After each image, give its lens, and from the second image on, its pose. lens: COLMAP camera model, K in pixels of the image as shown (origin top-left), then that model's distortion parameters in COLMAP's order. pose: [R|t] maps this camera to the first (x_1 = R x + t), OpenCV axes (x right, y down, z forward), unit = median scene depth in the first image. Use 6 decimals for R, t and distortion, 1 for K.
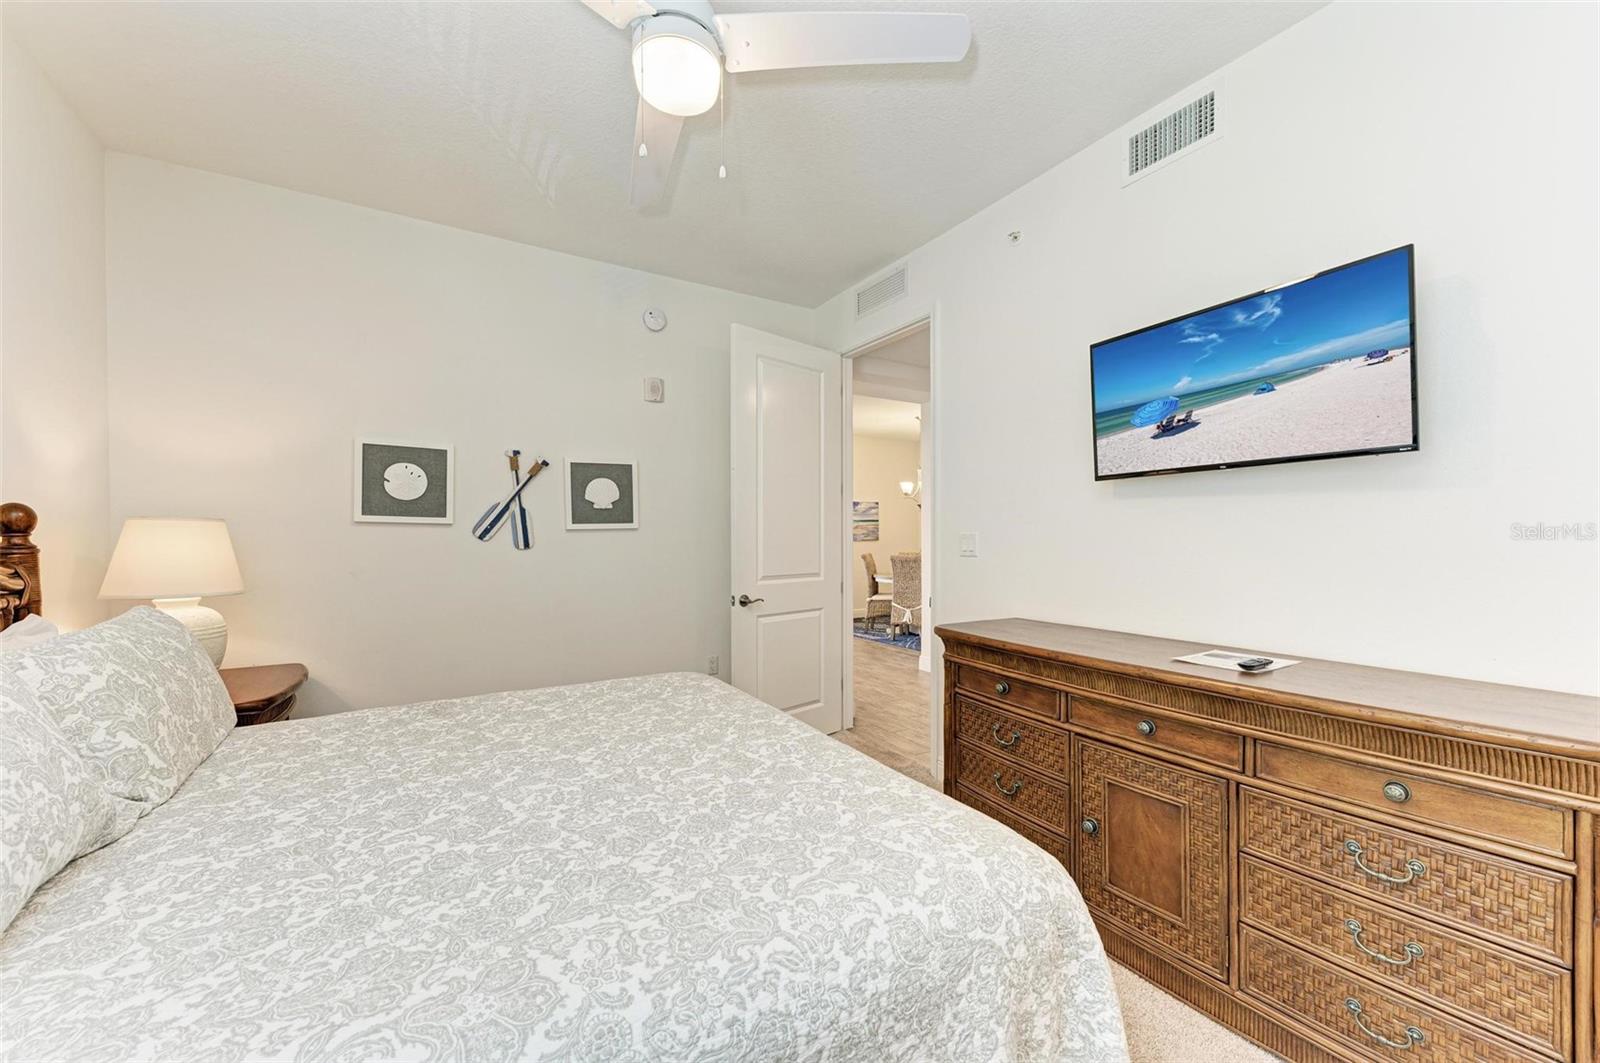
lens RADIAL K [[594.1, 0, 809.3], [0, 594.1, 534.4], [0, 0, 1]] dist [0.000784, 0.000072]
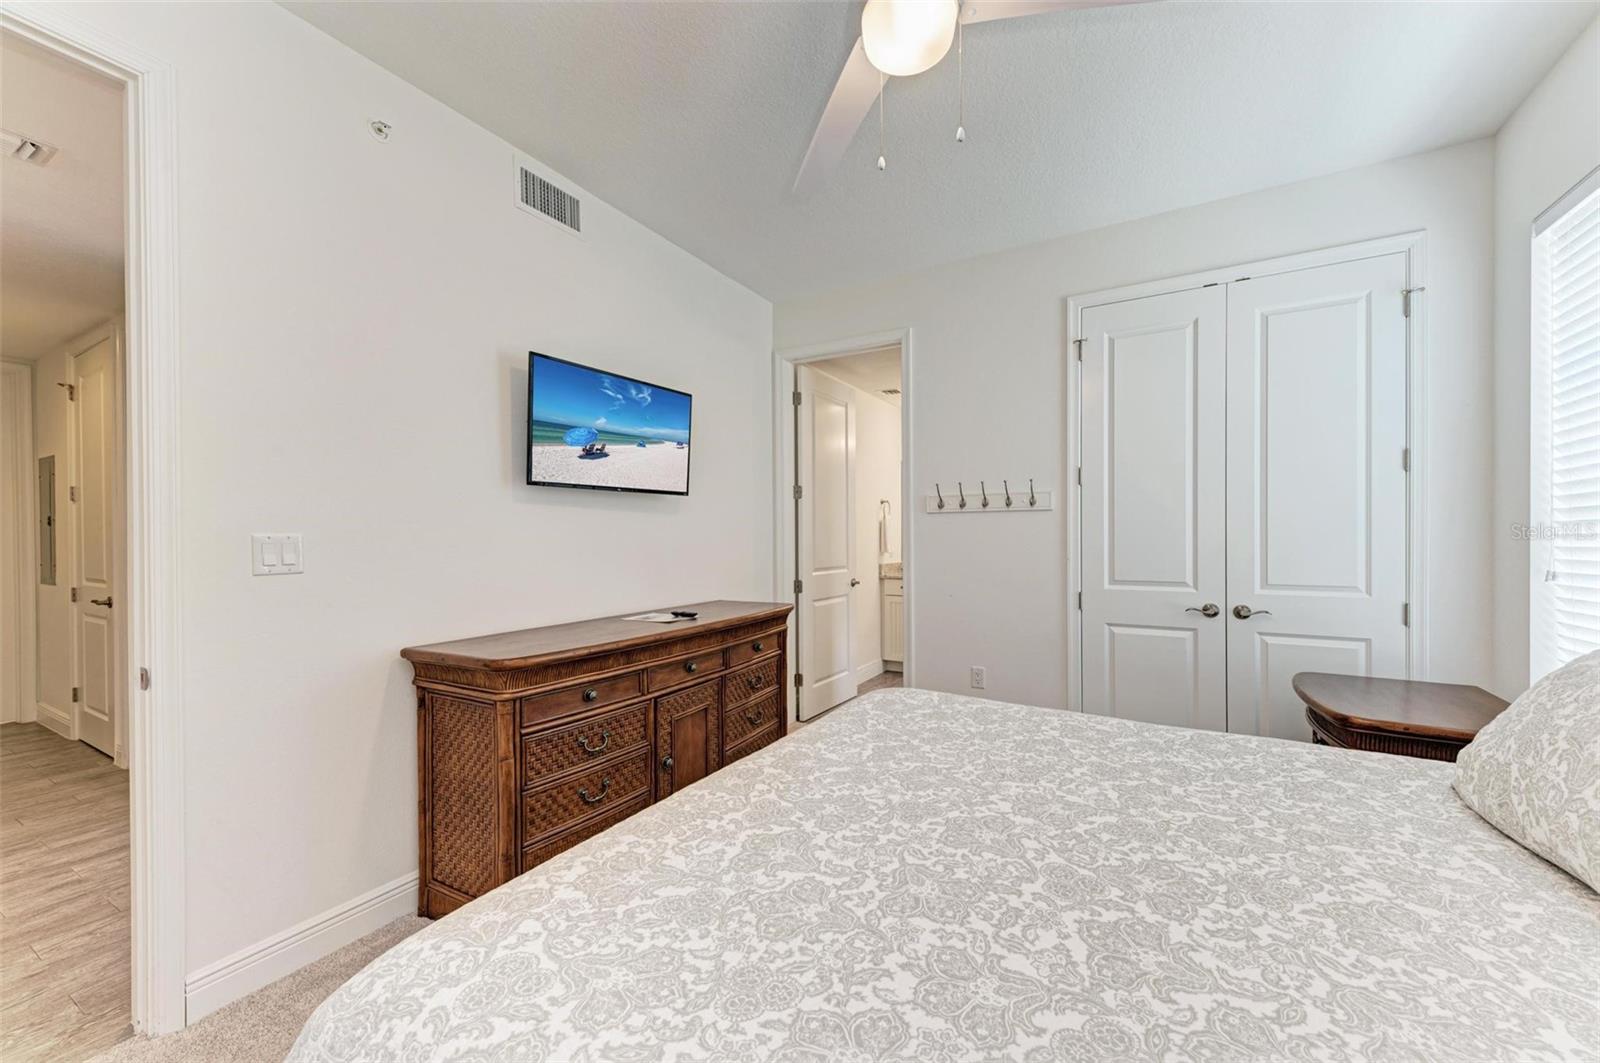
lens RADIAL K [[594.1, 0, 809.3], [0, 594.1, 534.4], [0, 0, 1]] dist [0.000784, 0.000072]
pose [[-0.476780, 0.011422, 0.878949, -0.852844], [0.009944, 0.999922, -0.007600, 0.009265], [-0.878967, 0.005116, -0.476856, 1.416790]]
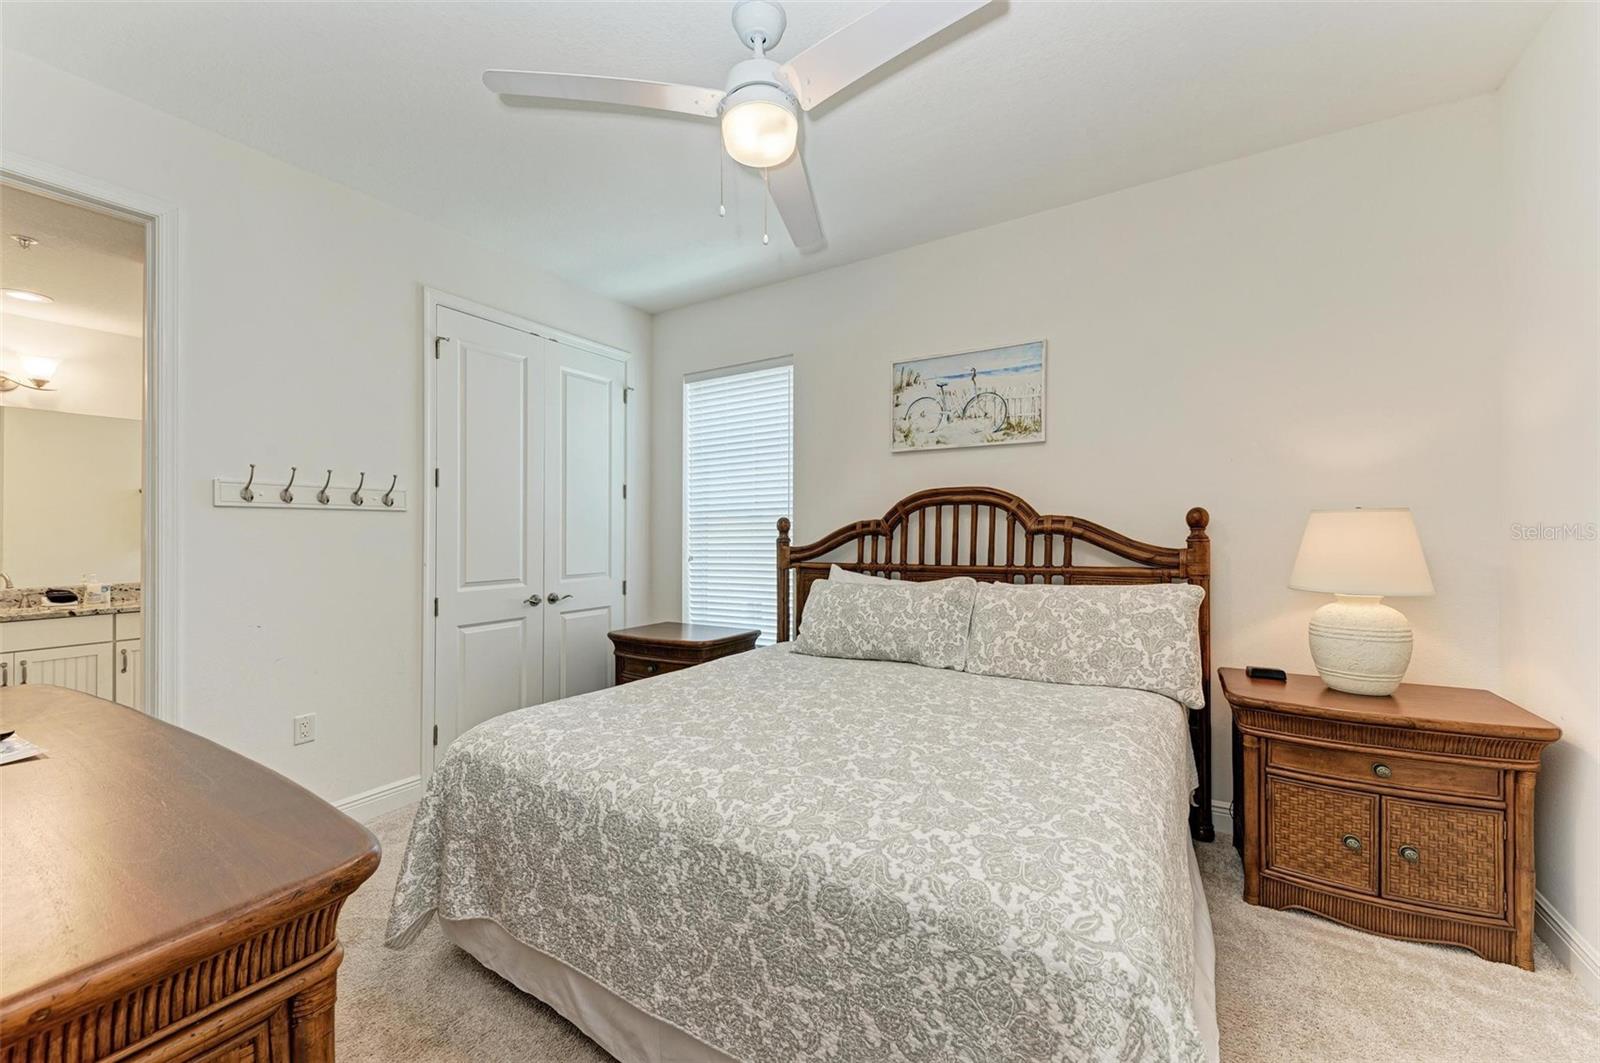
lens RADIAL K [[627.8, 0, 753.9], [0, 627.8, 533.7], [0, 0, 1]] dist [0.000374, 0.000001]
pose [[-0.913292, 0.012497, -0.407114, 0.521255], [0.013315, 0.999911, 0.000824, -0.000270], [0.407088, -0.004668, -0.913377, 2.011568]]
